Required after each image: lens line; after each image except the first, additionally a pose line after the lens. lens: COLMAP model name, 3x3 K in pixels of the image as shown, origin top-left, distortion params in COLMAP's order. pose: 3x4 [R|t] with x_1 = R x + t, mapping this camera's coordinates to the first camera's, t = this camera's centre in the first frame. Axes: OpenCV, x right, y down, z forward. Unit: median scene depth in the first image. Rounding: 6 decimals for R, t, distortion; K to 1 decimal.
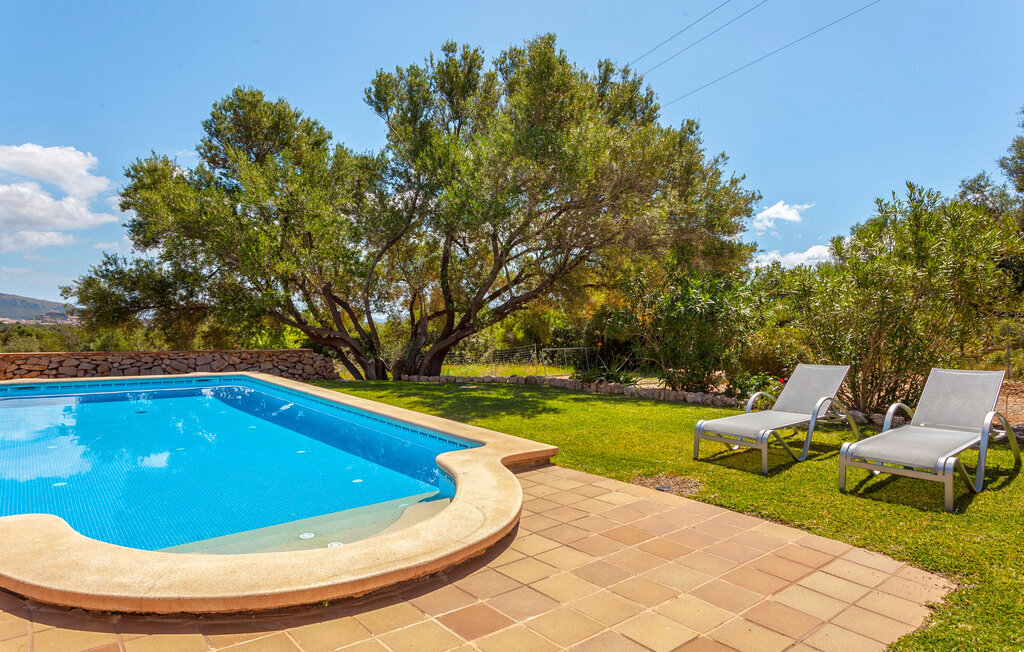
lens RADIAL K [[624.1, 0, 512.0], [0, 624.1, 326.0], [0, 0, 1]] dist [-0.007010, -0.000450]
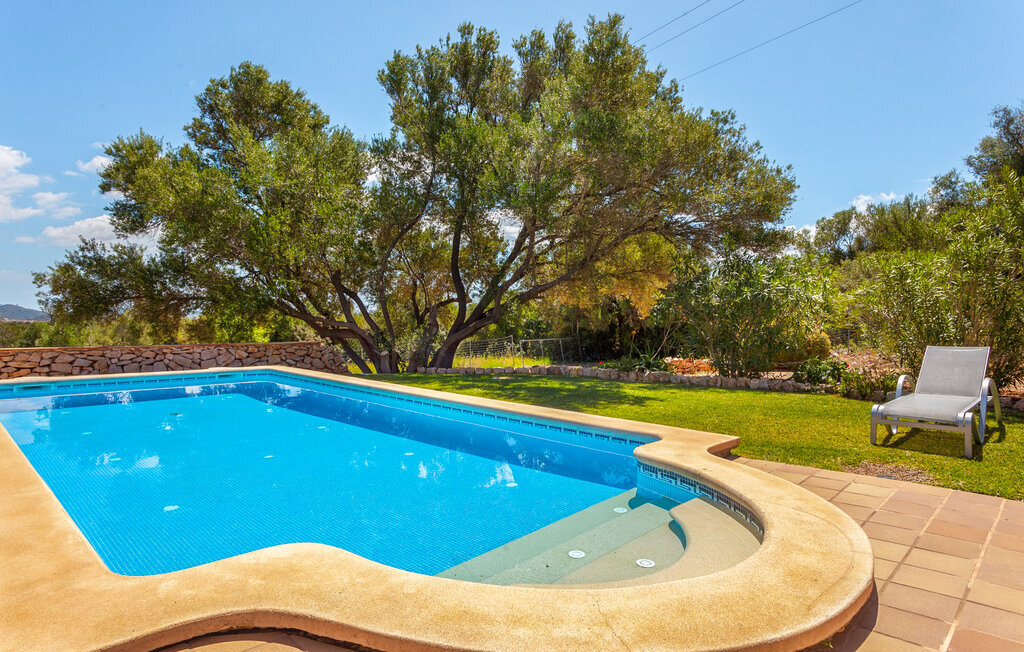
lens RADIAL K [[610.8, 0, 492.8], [0, 610.8, 310.0], [0, 0, 1]] dist [-0.028354, 0.015875]
pose [[0.993596, -0.006099, 0.112827, -0.163662], [0.008023, 0.999830, -0.016604, 0.007071], [-0.112706, 0.017402, 0.993476, 0.058433]]
